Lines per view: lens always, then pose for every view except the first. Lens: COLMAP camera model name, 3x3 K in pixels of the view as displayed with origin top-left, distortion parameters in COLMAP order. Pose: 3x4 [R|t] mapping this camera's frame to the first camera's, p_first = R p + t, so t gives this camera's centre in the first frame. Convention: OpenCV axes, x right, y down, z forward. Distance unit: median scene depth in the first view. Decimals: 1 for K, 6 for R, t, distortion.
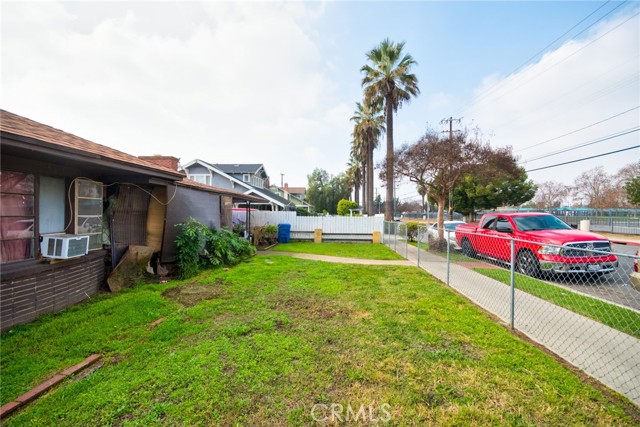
lens RADIAL K [[283.9, 0, 322.2], [0, 283.9, 211.4], [0, 0, 1]] dist [0.000054, -0.012904]
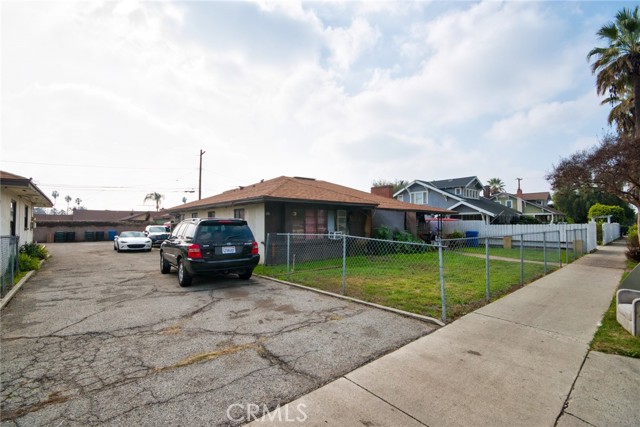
lens RADIAL K [[280.8, 0, 319.9], [0, 280.8, 223.8], [0, 0, 1]] dist [0.015779, -0.017419]
pose [[0.693151, -0.009788, -0.720726, 0.153361], [0.014225, 0.999899, 0.000101, 0.001926], [0.720652, -0.010322, 0.693220, -0.159670]]
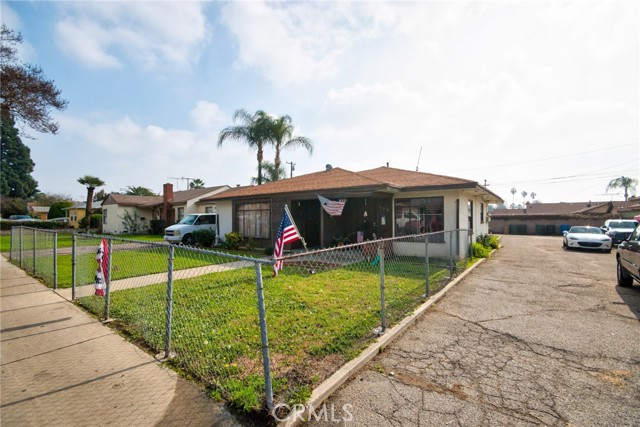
lens RADIAL K [[281.8, 0, 323.7], [0, 281.8, 213.8], [0, 0, 1]] dist [0.020896, -0.018495]
pose [[-0.550023, -0.018613, -0.834942, 0.135301], [0.006796, 0.999619, -0.026760, -0.000208], [0.835122, -0.020393, -0.549687, -0.143979]]
